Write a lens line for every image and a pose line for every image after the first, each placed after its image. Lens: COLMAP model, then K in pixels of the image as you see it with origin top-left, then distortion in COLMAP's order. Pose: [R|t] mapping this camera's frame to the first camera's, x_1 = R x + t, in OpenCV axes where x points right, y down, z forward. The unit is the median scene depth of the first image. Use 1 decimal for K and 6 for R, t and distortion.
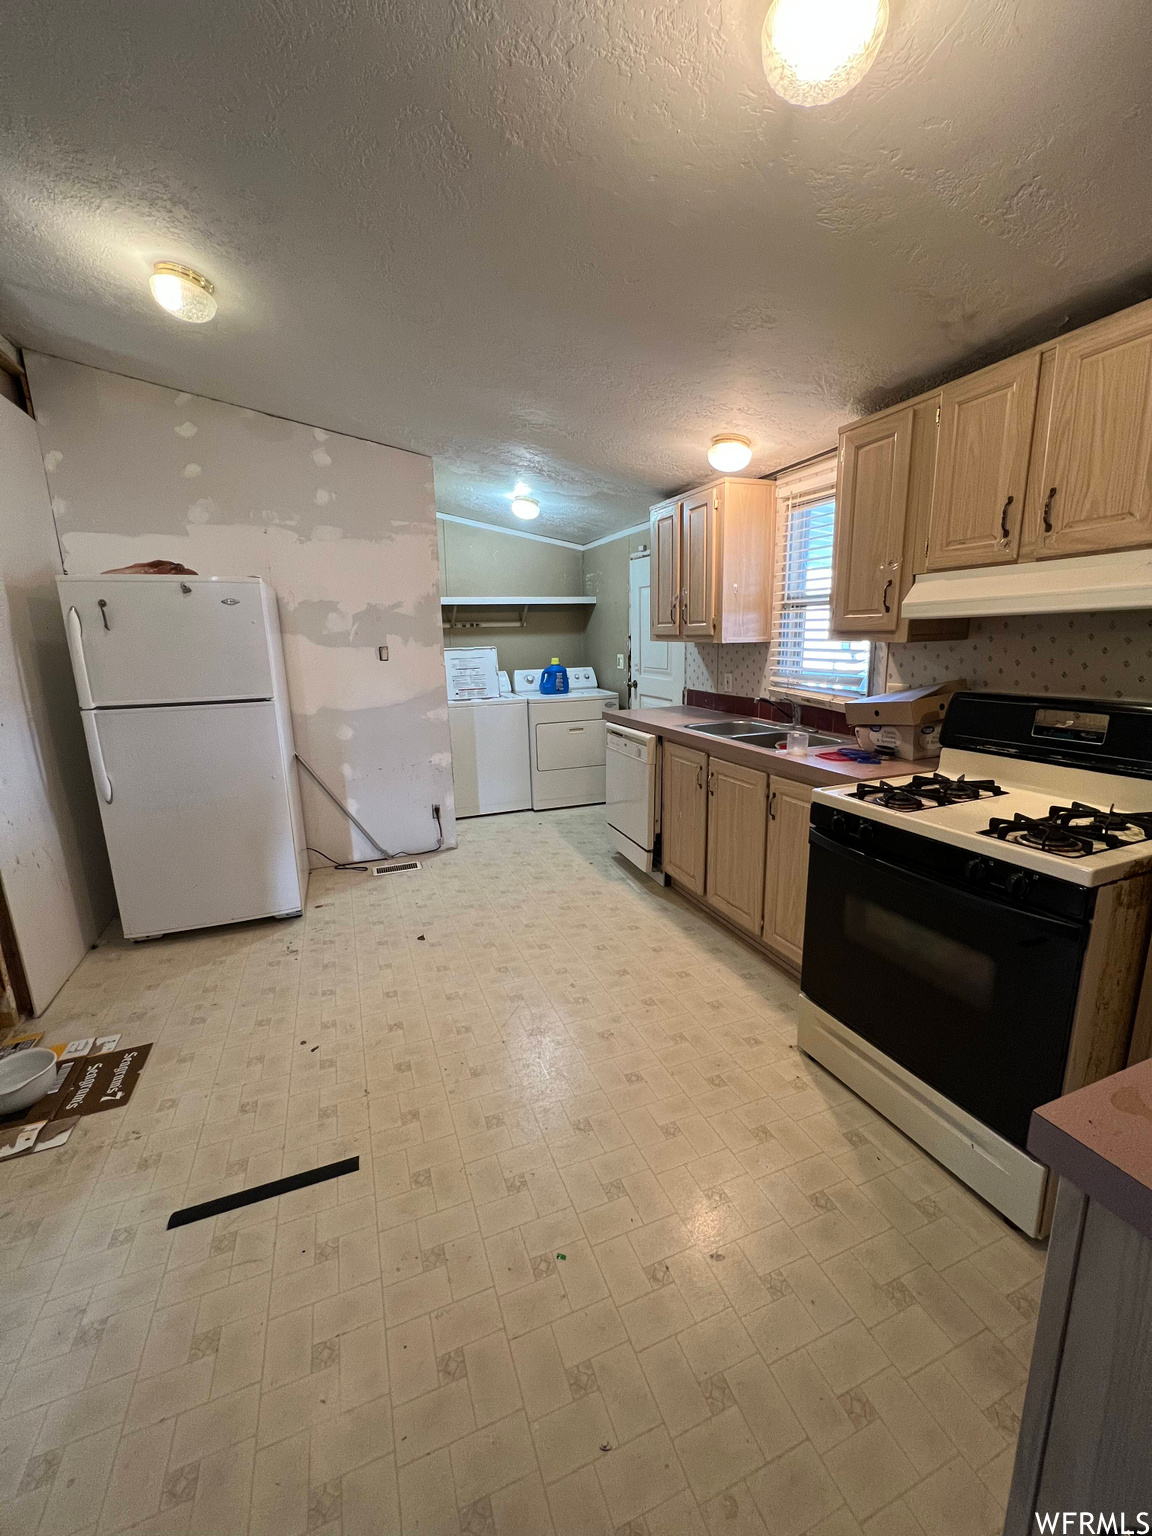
lens RADIAL K [[612.5, 0, 577.8], [0, 612.5, 767.9], [0, 0, 1]] dist [0.000899, 0.000322]
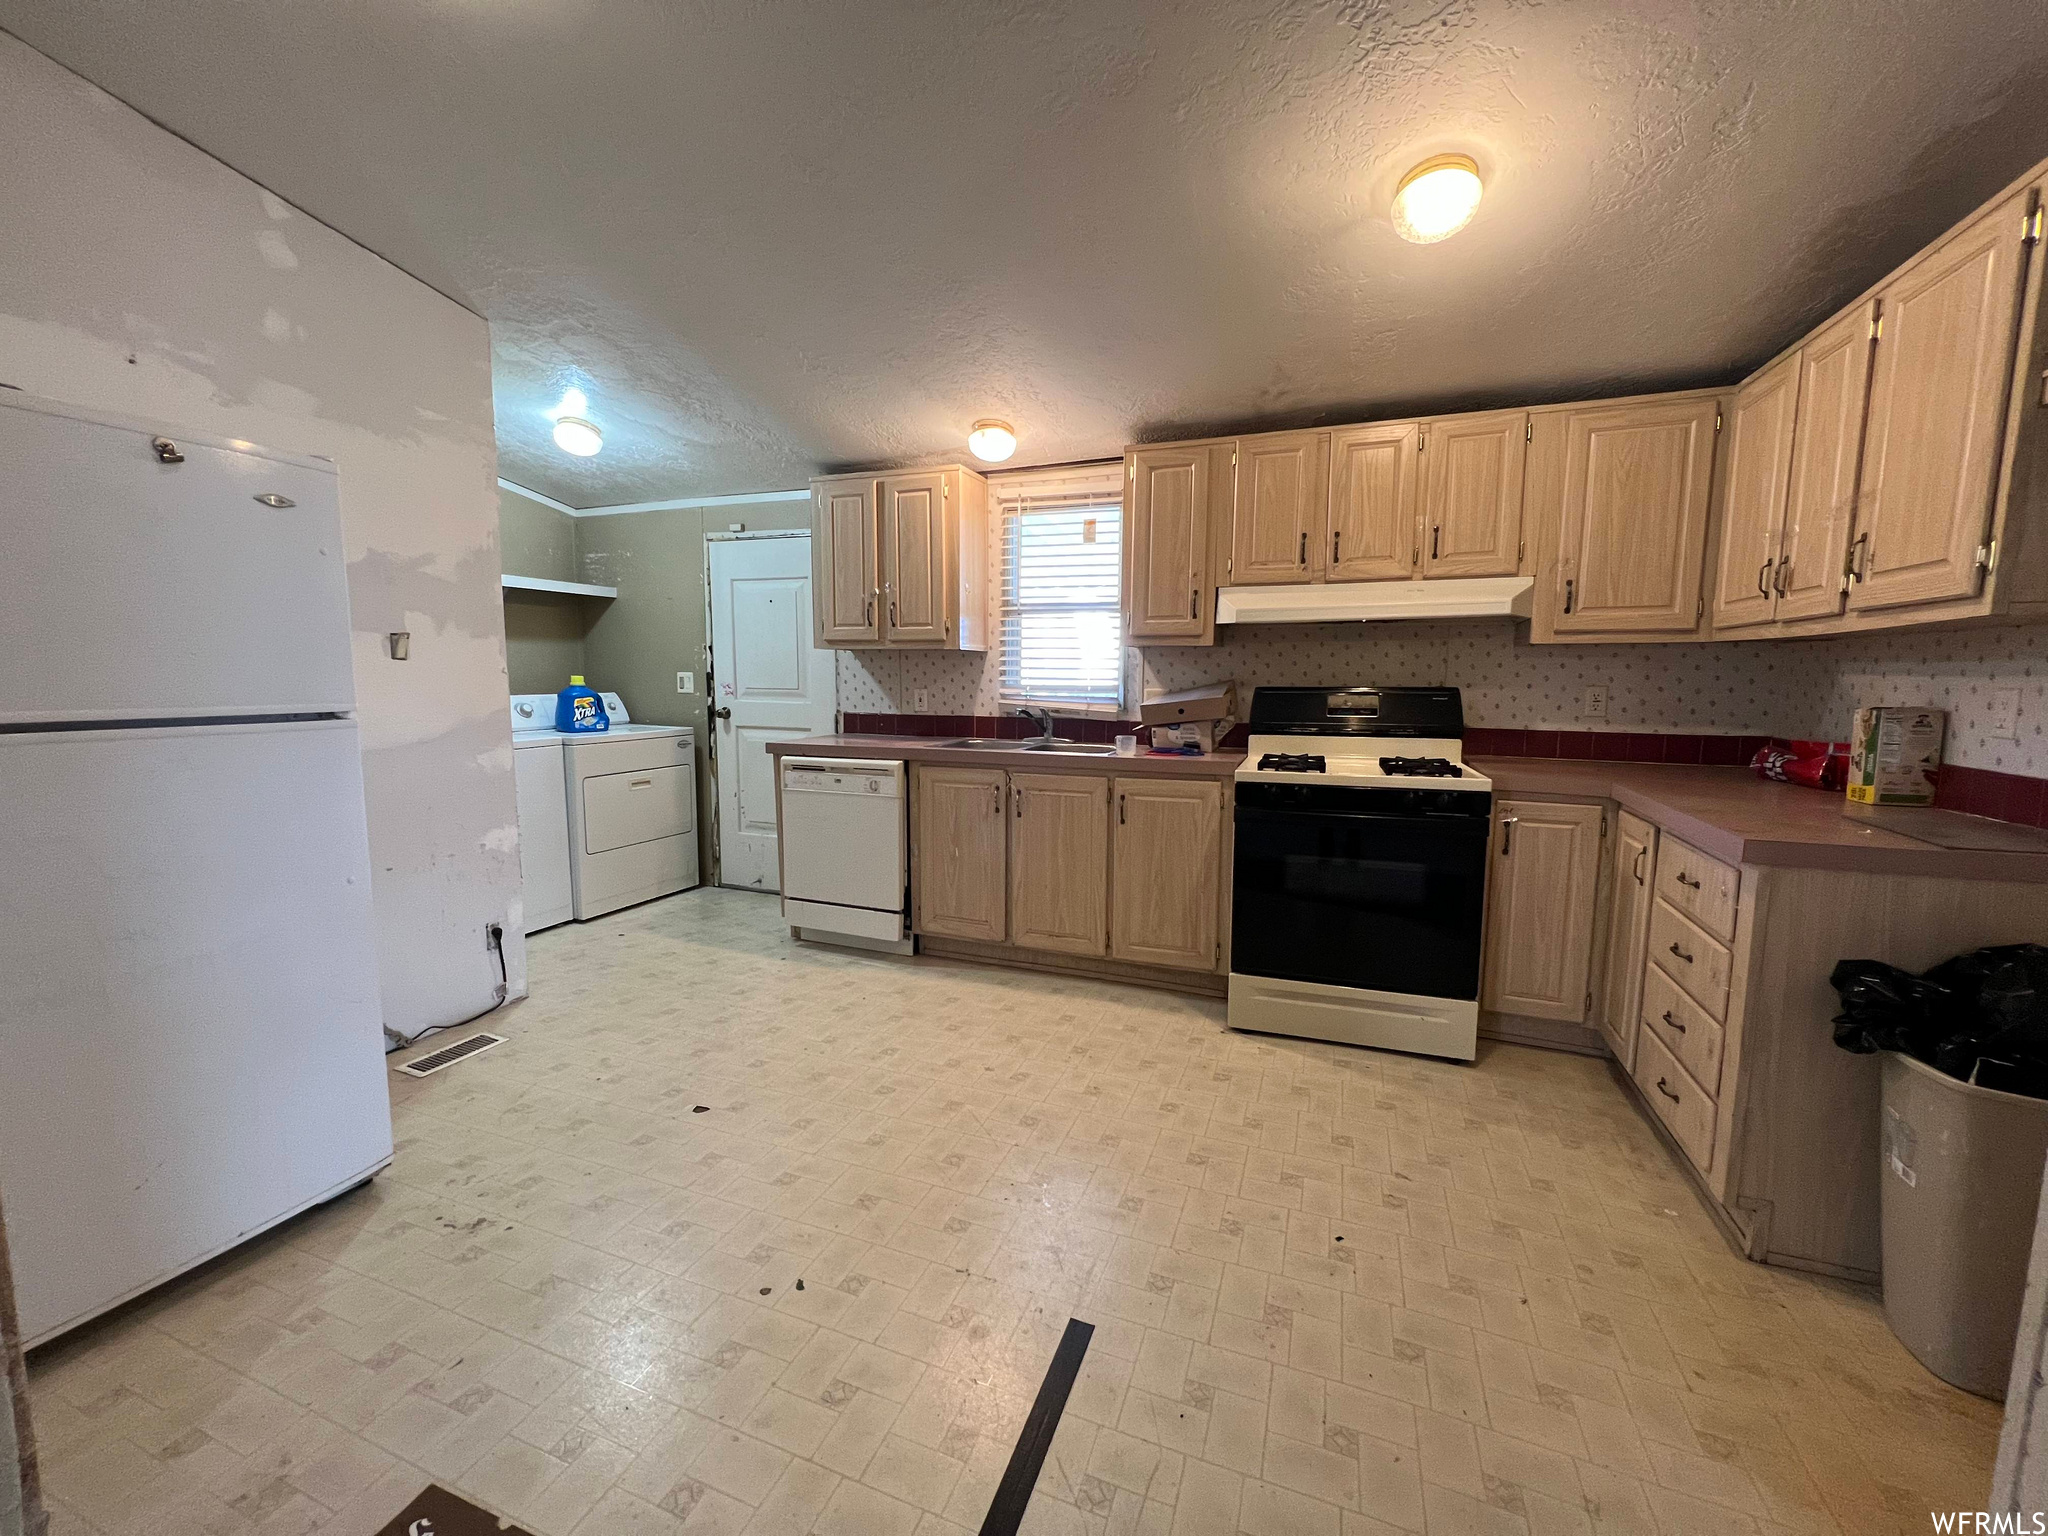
lens RADIAL K [[816.7, 0, 1024.0], [0, 816.7, 768.0], [0, 0, 1]] dist [0.000899, 0.000322]
pose [[0.678369, -0.059568, 0.732302, -0.546239], [0.138108, 0.989279, -0.047466, 0.028215], [-0.721624, 0.133336, 0.679323, 0.172638]]
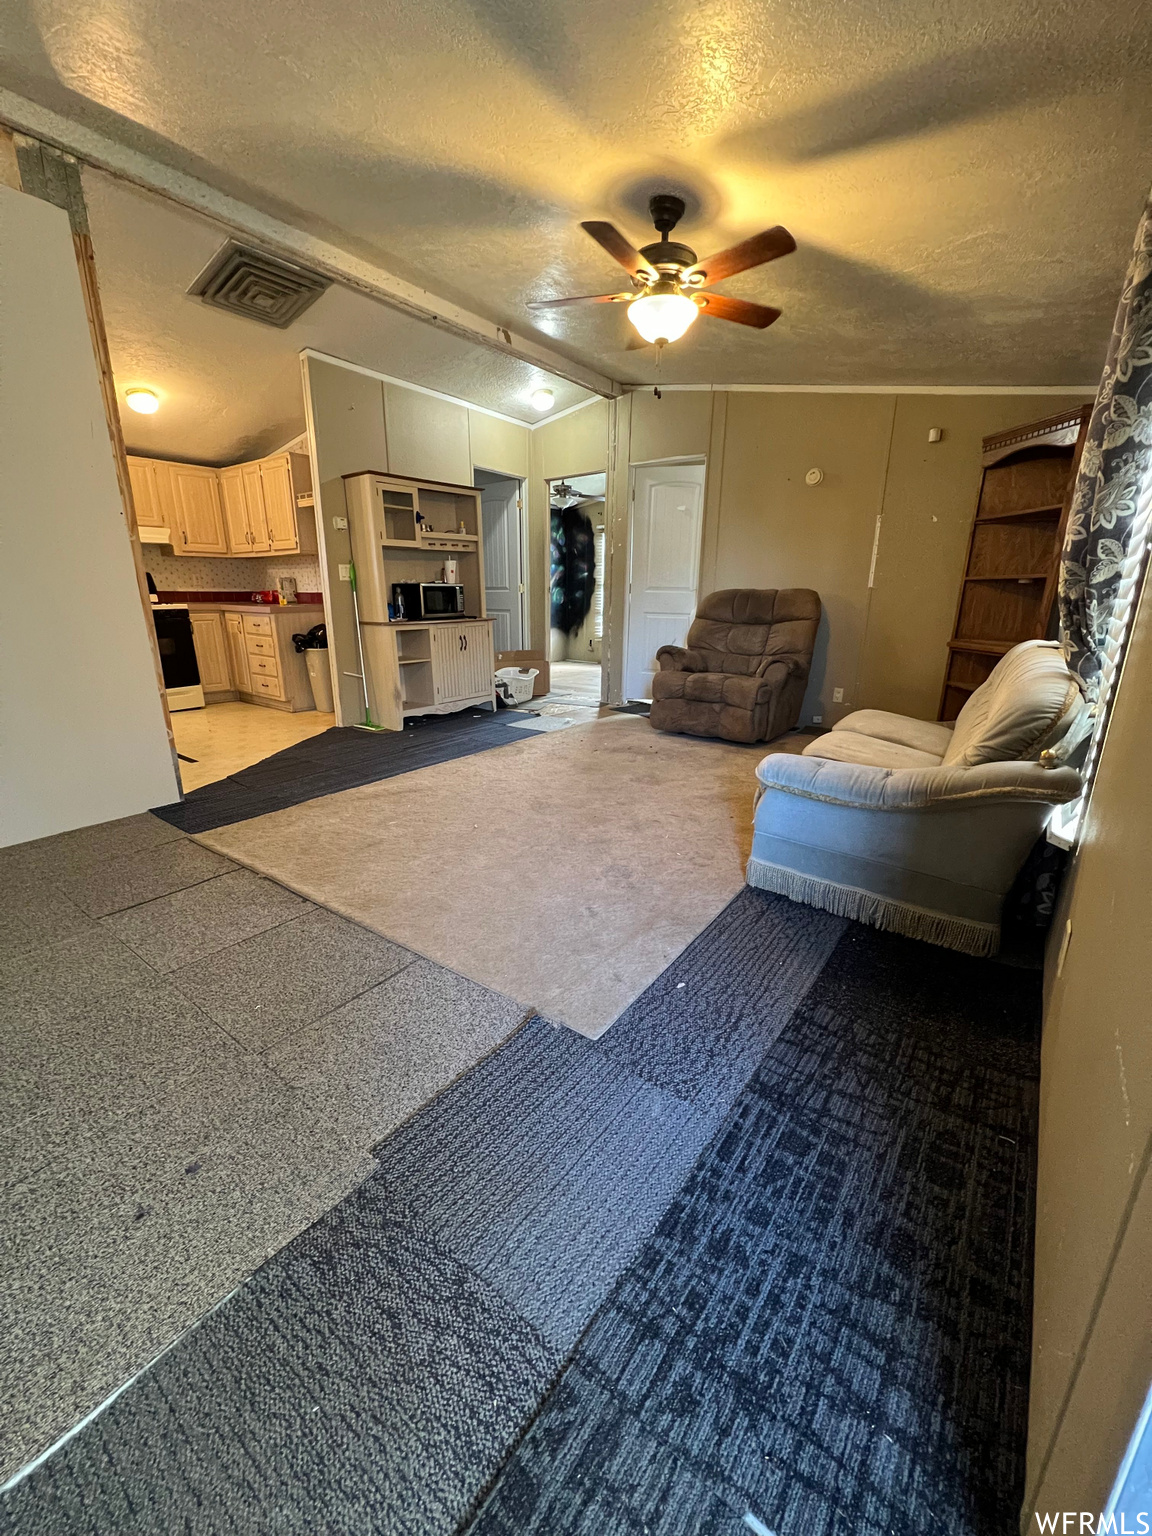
lens RADIAL K [[612.5, 0, 577.8], [0, 612.5, 767.9], [0, 0, 1]] dist [0.000899, 0.000322]
pose [[-0.523053, -0.214365, 0.824902, -1.694312], [0.190720, 0.913873, 0.358417, 0.076507], [-0.830687, 0.344797, -0.437120, 0.378275]]
